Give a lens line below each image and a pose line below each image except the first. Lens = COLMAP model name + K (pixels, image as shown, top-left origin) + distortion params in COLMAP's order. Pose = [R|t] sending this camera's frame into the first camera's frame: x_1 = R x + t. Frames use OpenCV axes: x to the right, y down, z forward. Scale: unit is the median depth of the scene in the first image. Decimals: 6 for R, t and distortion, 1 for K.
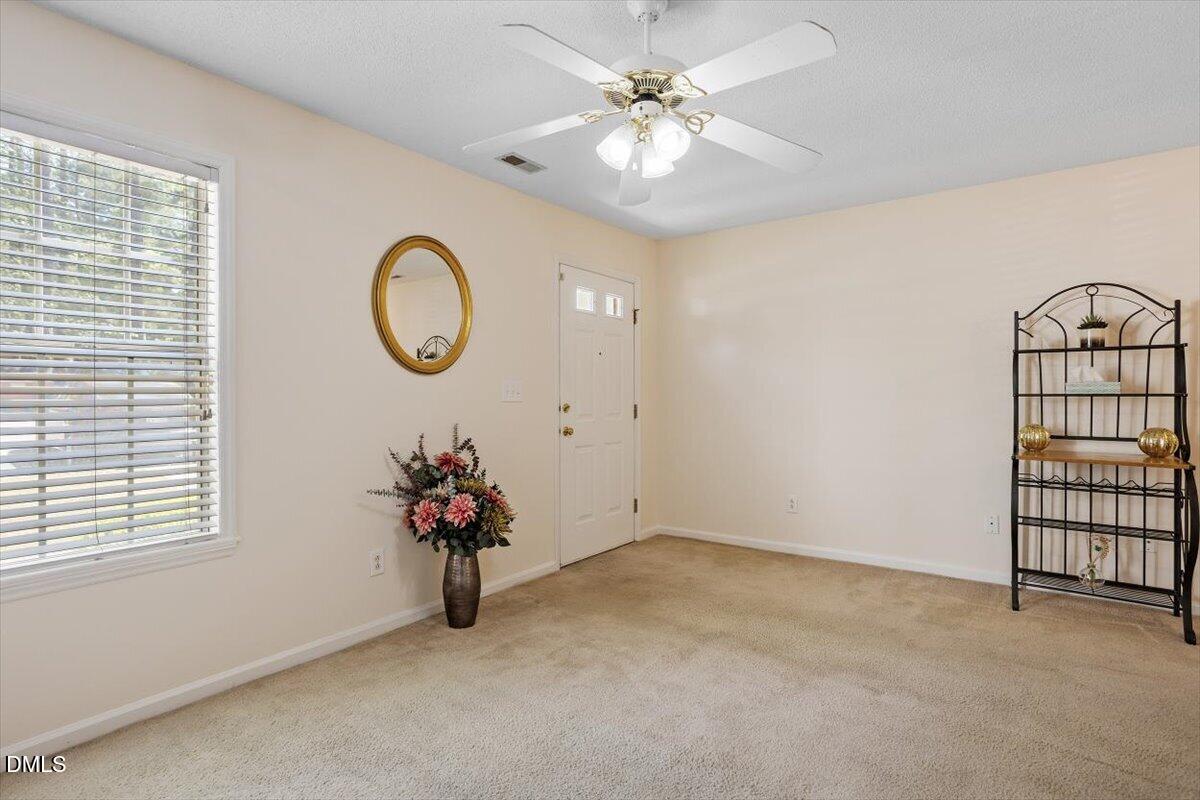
lens RADIAL K [[608.5, 0, 599.9], [0, 608.5, 393.7], [0, 0, 1]] dist [-0.025483, 0.009917]
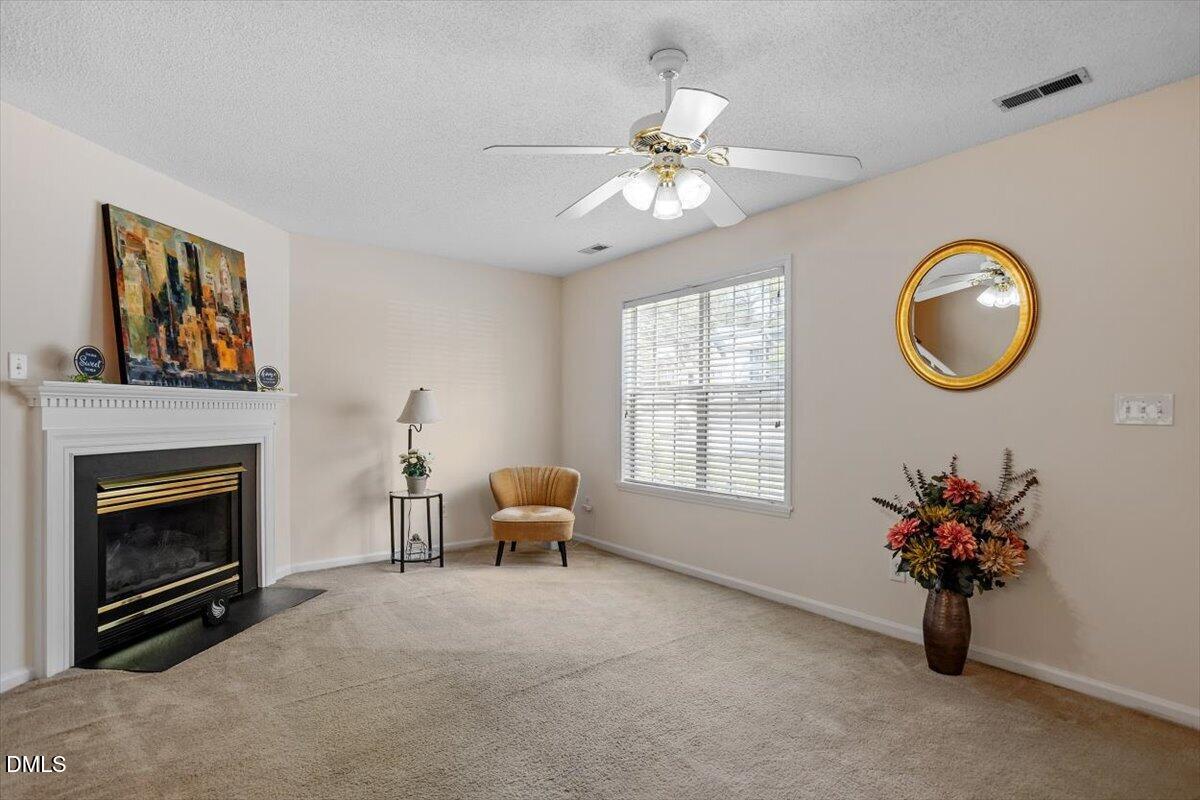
lens RADIAL K [[592.3, 0, 597.5], [0, 592.3, 415.0], [0, 0, 1]] dist [-0.047002, 0.028536]
pose [[-0.274948, 0.007158, -0.961433, 0.711534], [-0.001782, 0.999967, 0.007954, -0.001124], [0.961458, 0.003901, -0.274926, 0.718838]]
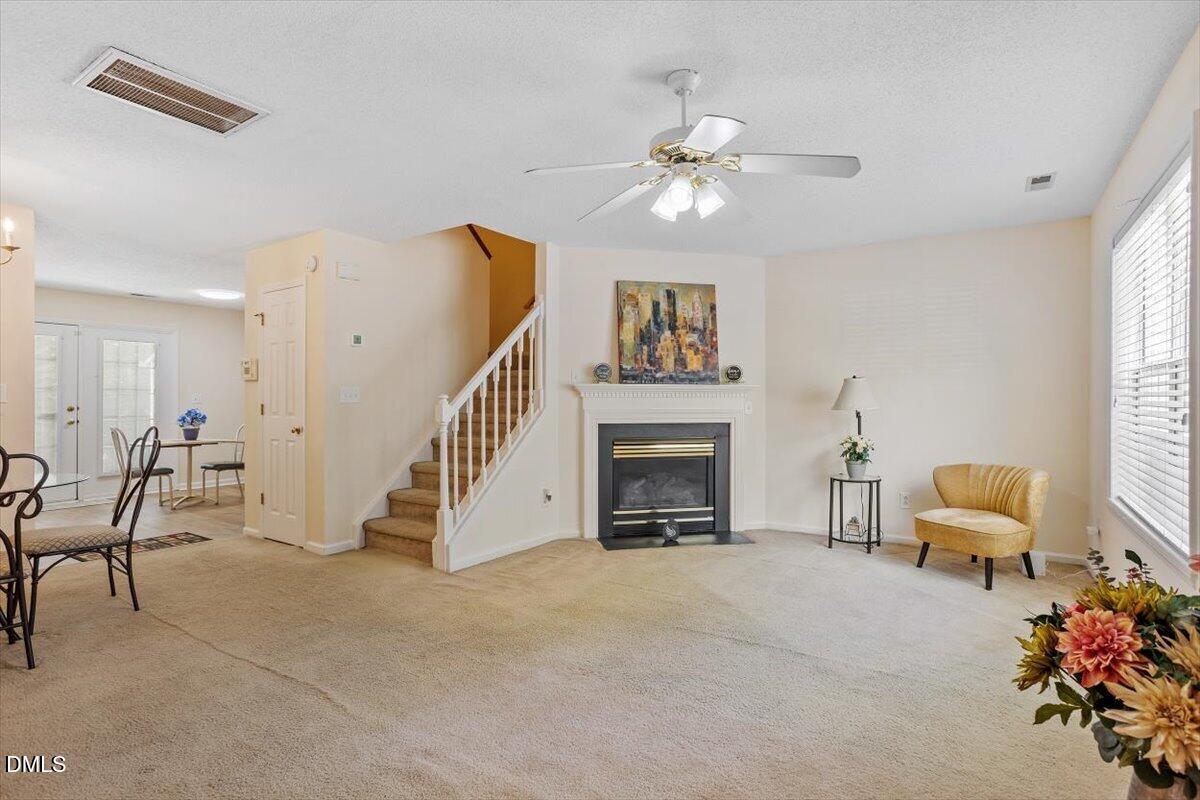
lens RADIAL K [[592.3, 0, 592.0], [0, 592.3, 395.3], [0, 0, 1]] dist [-0.047002, 0.028536]
pose [[-0.998821, 0.003270, -0.048443, 0.207309], [0.003611, 0.999969, -0.006952, 0.001809], [0.048419, -0.007119, -0.998802, 1.330256]]
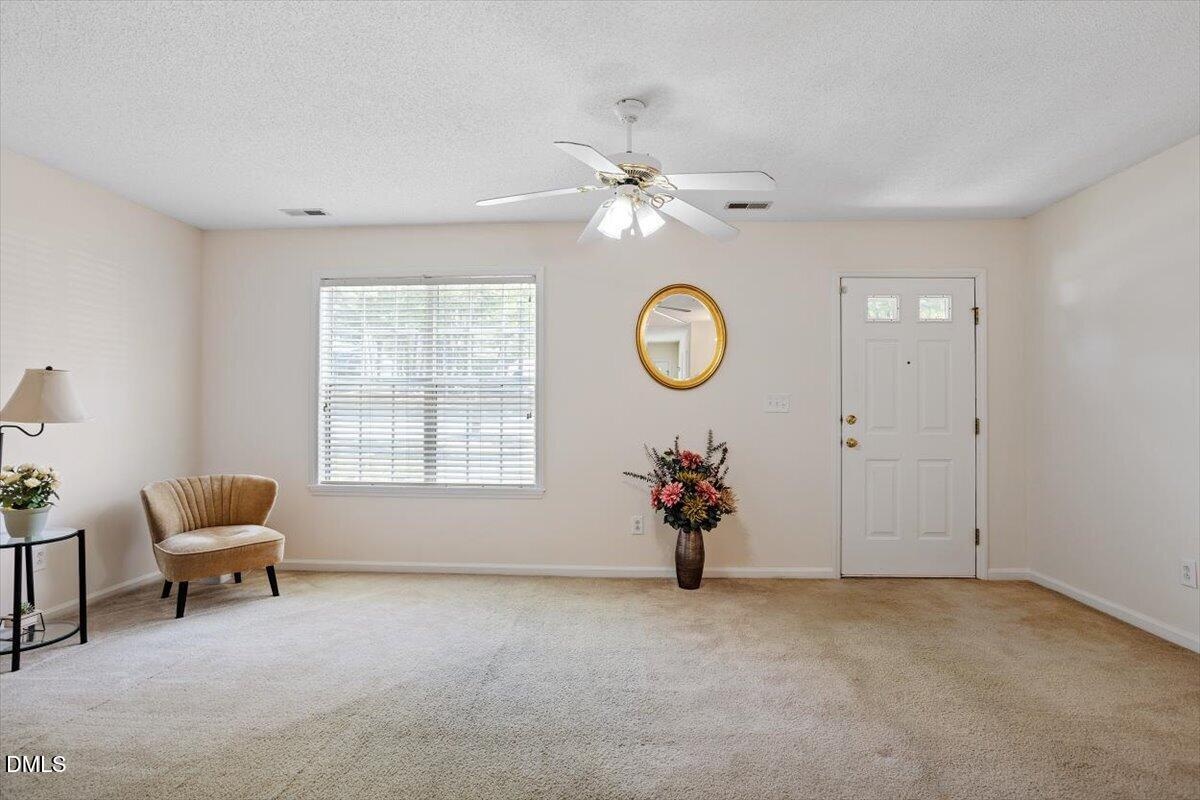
lens RADIAL K [[608.5, 0, 601.1], [0, 608.5, 398.3], [0, 0, 1]] dist [-0.025483, 0.009917]
pose [[0.560517, -0.004568, -0.828130, 0.696795], [-0.003903, 0.999959, -0.008158, -0.002538], [0.828134, 0.007805, 0.560476, 0.130181]]
